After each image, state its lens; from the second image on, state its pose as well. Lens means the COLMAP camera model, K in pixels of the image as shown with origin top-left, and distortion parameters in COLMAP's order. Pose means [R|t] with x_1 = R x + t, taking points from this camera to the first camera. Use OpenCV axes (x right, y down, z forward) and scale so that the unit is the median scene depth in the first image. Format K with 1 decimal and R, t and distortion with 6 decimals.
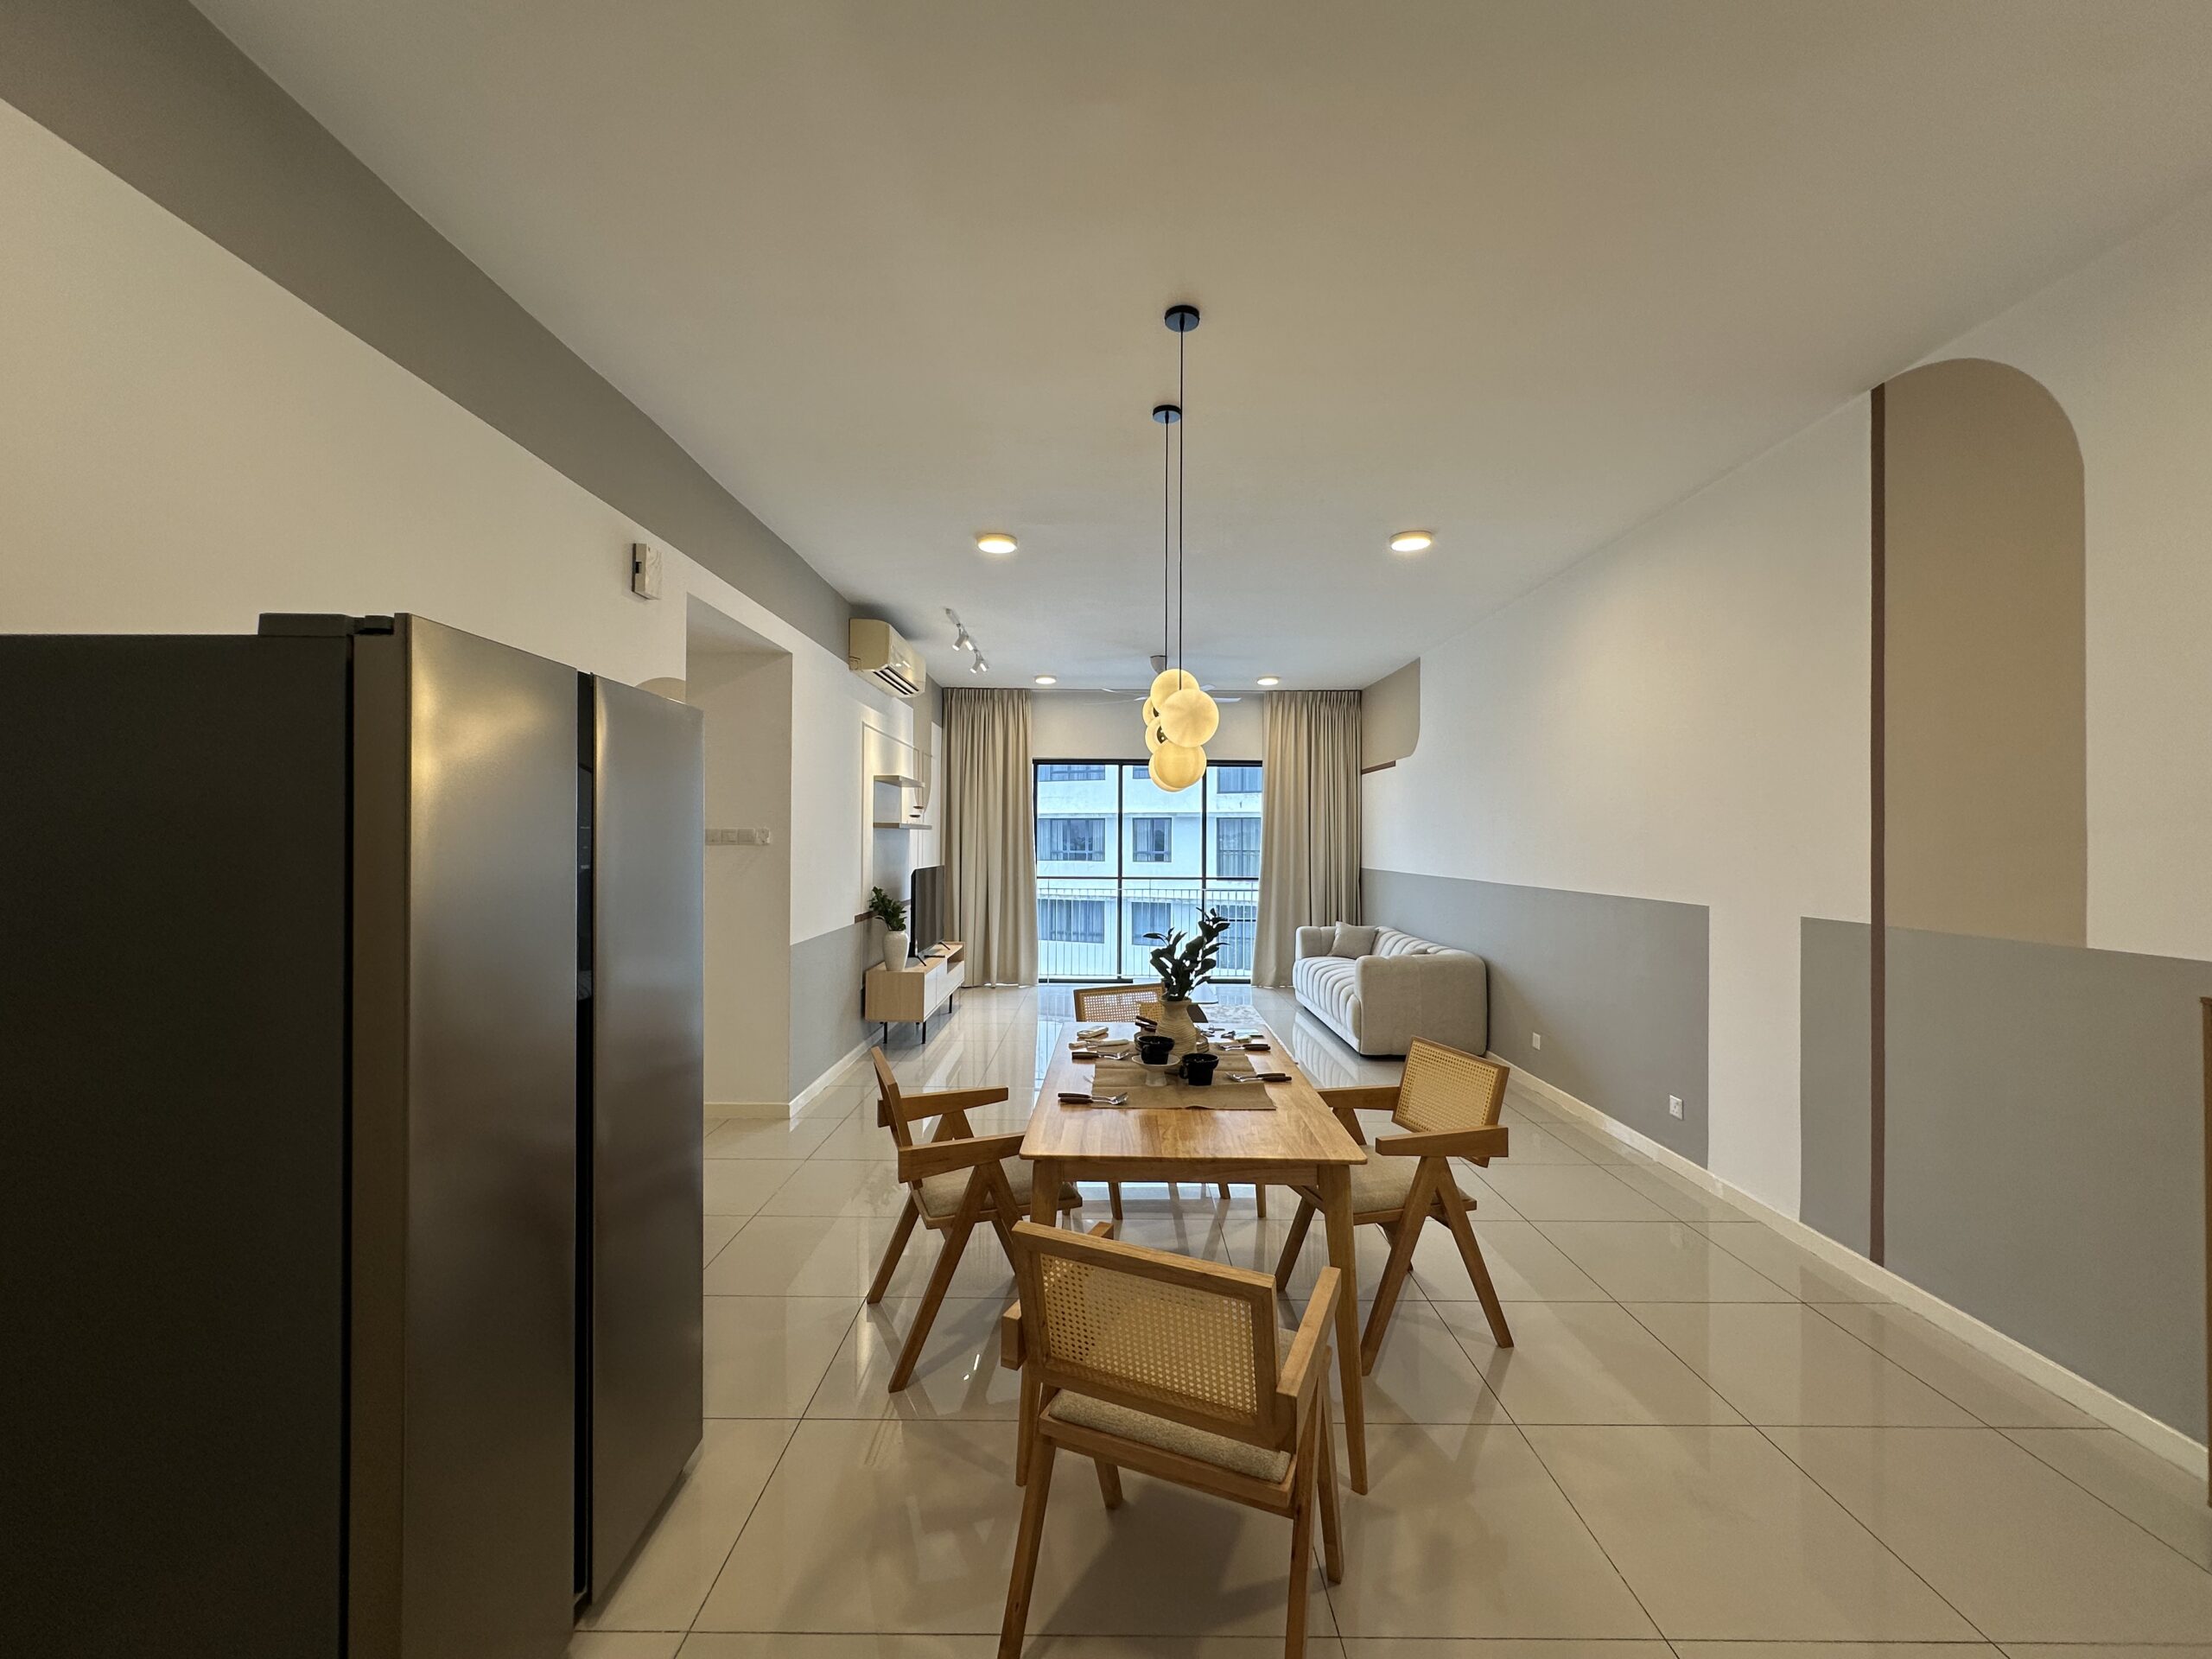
lens RADIAL K [[887.9, 0, 1106.0], [0, 887.9, 829.5], [0, 0, 1]] dist [-0.001979, 0.000958]
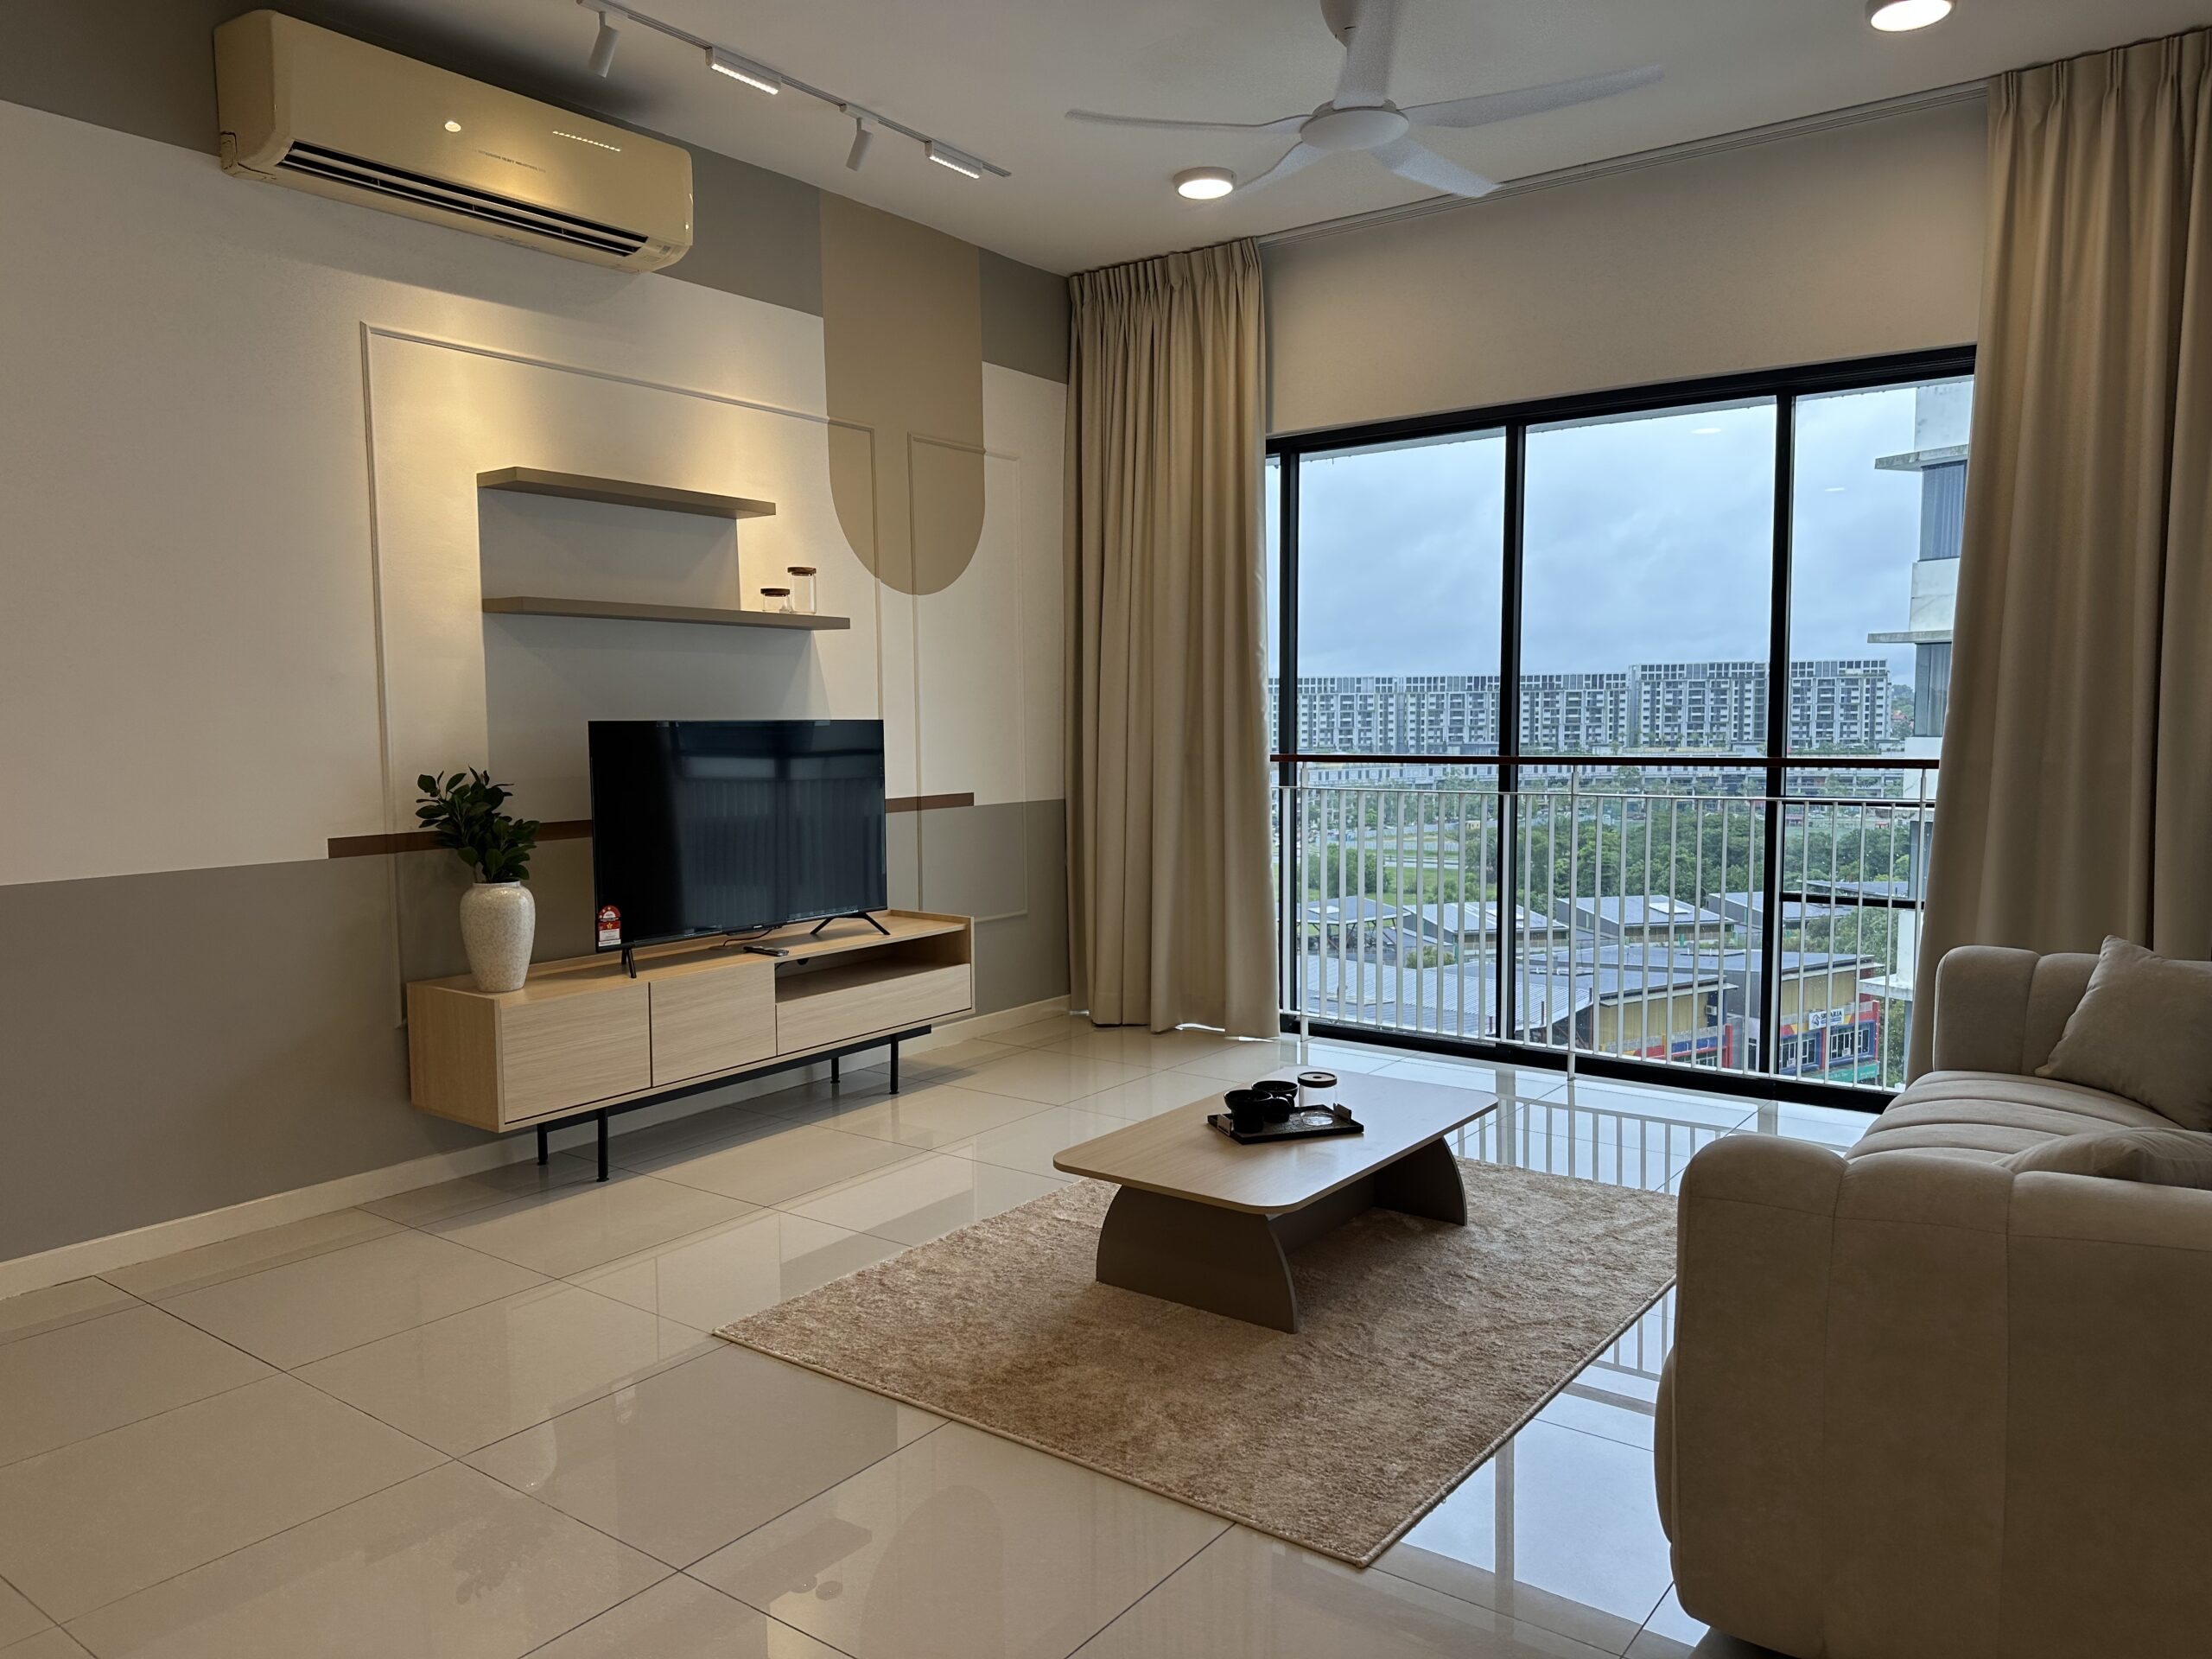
lens RADIAL K [[1547.1, 0, 1104.1], [0, 1547.1, 840.2], [0, 0, 1]] dist [0.095403, -0.130673]
pose [[0.802174, 0.037321, -0.595923, 0.382194], [0.020019, 0.995803, 0.089312, 0.042743], [0.596755, -0.083573, 0.798060, 0.640850]]
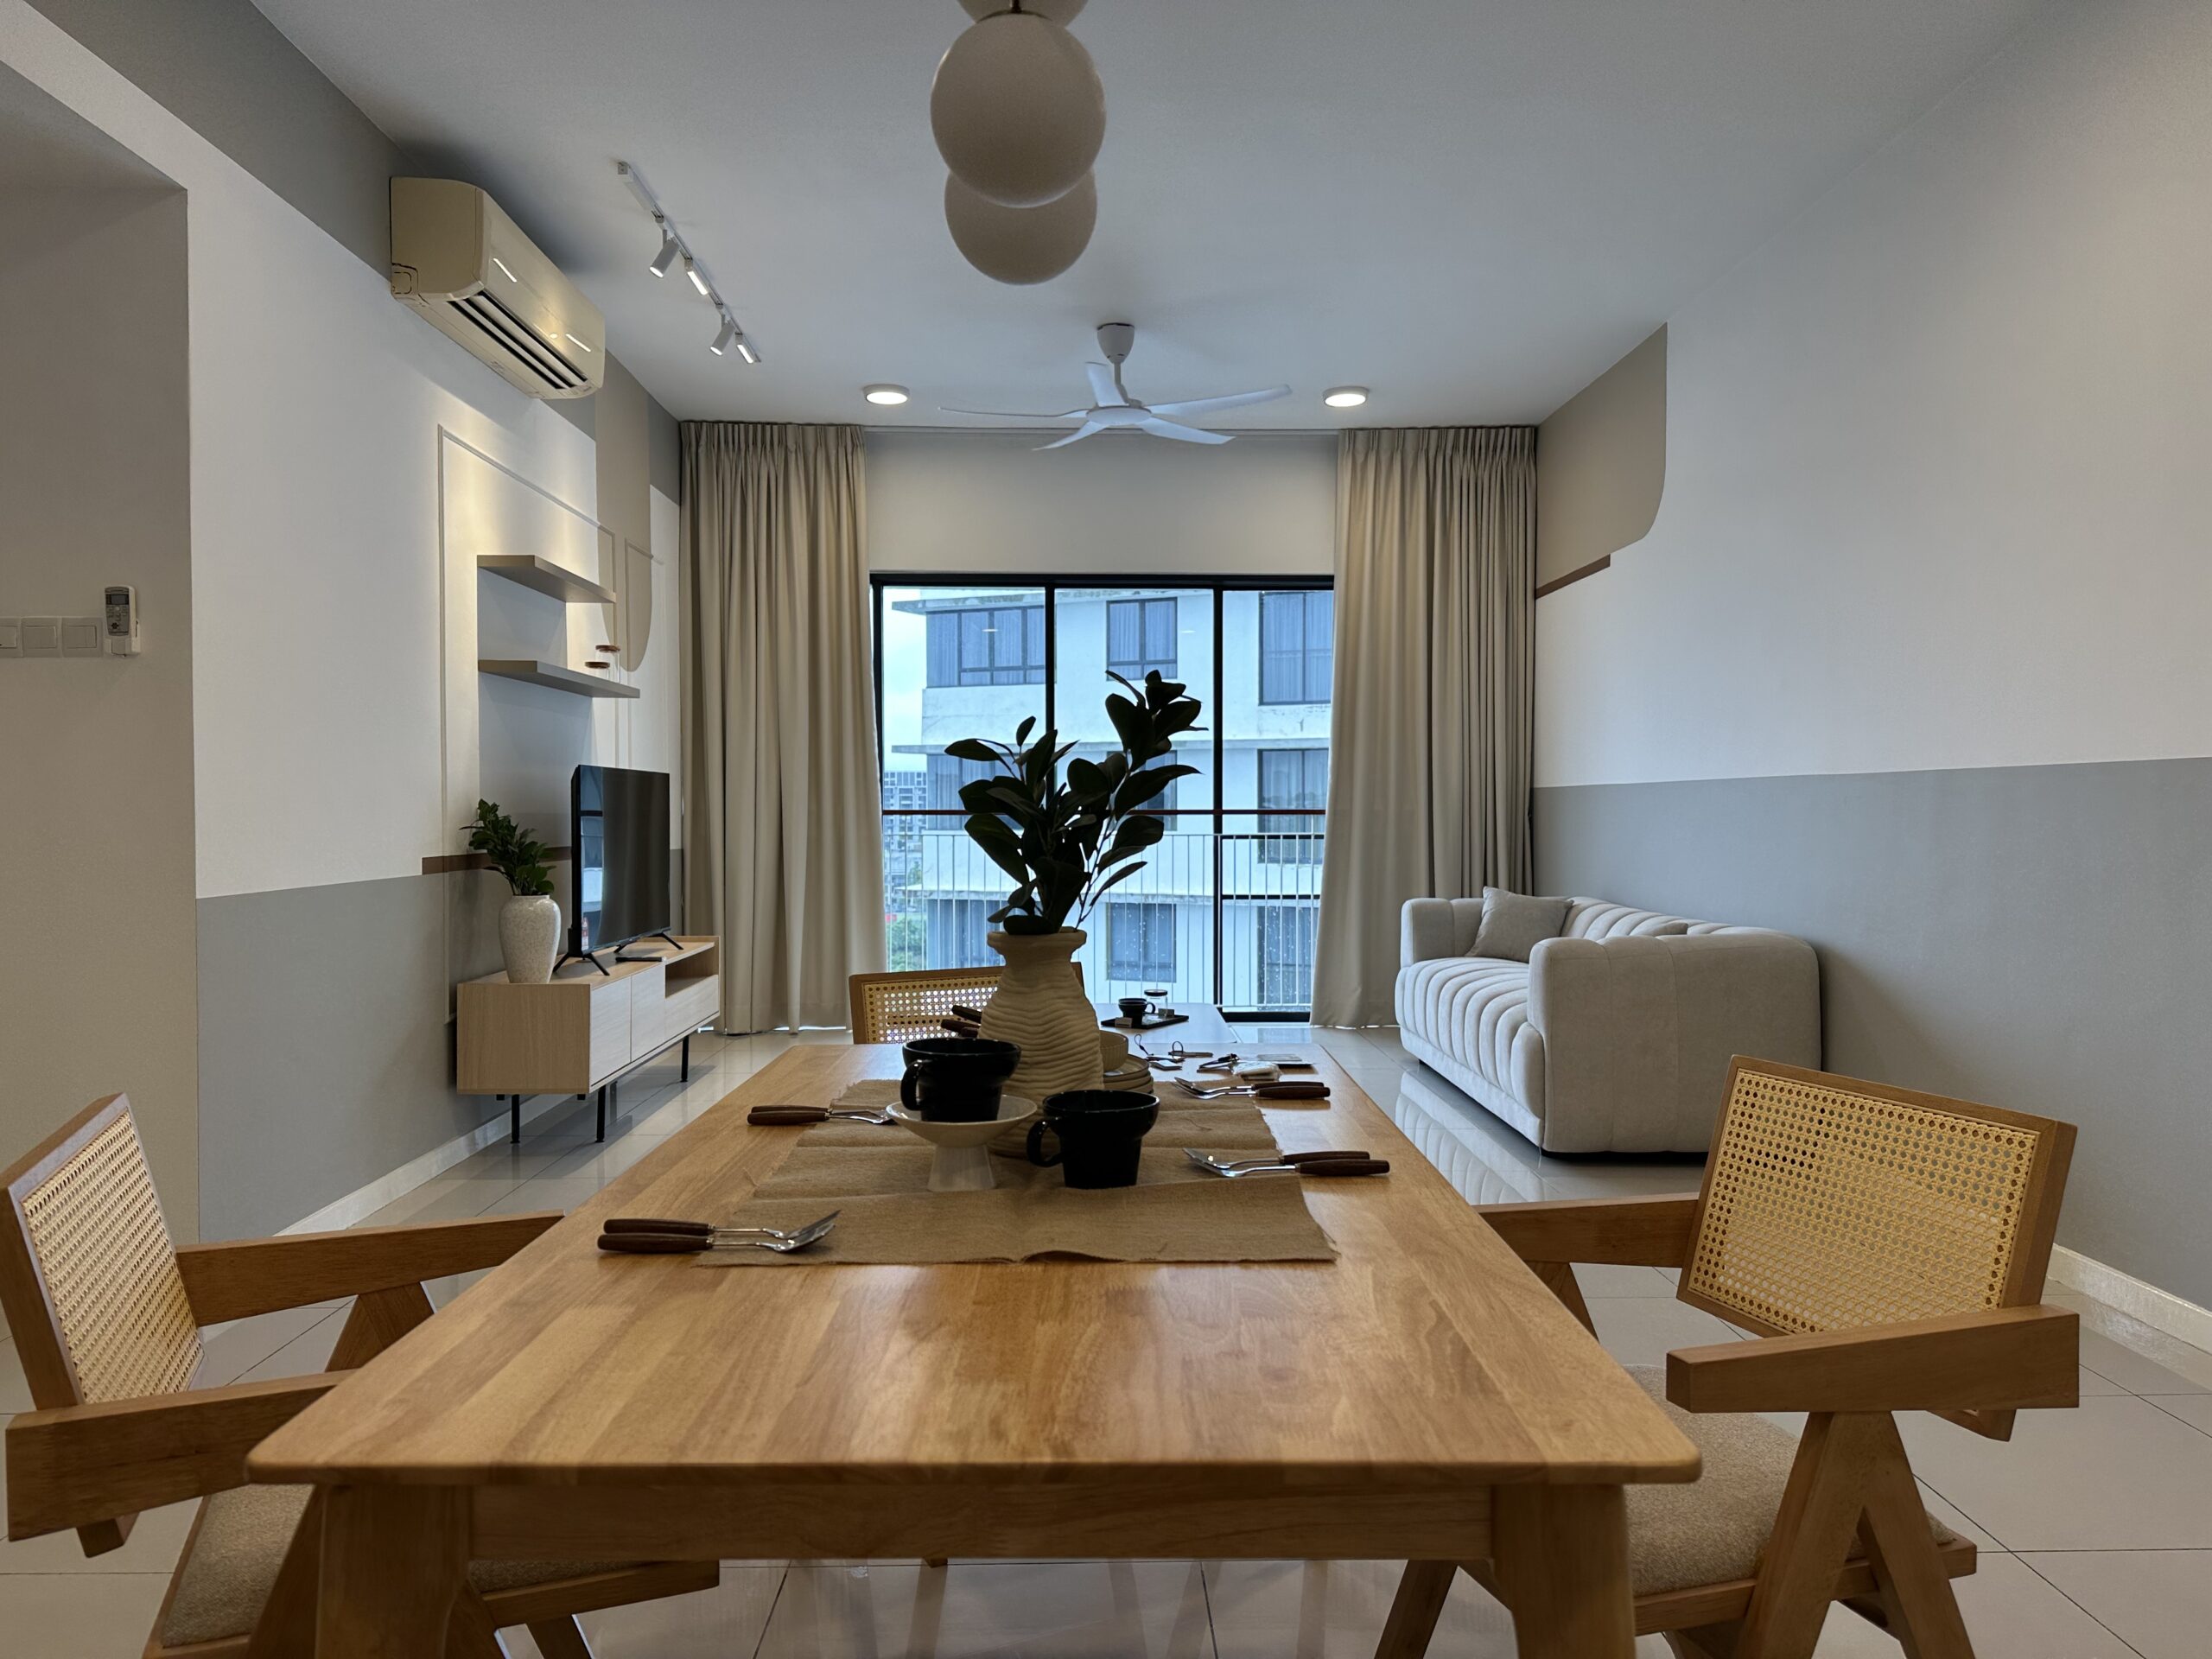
lens RADIAL K [[1547.1, 0, 1104.1], [0, 1547.1, 840.2], [0, 0, 1]] dist [0.095403, -0.130673]
pose [[0.999749, -0.006843, 0.021338, 0.042043], [0.006161, 0.999473, 0.031874, 0.063929], [-0.021545, -0.031734, 0.999264, 0.196888]]
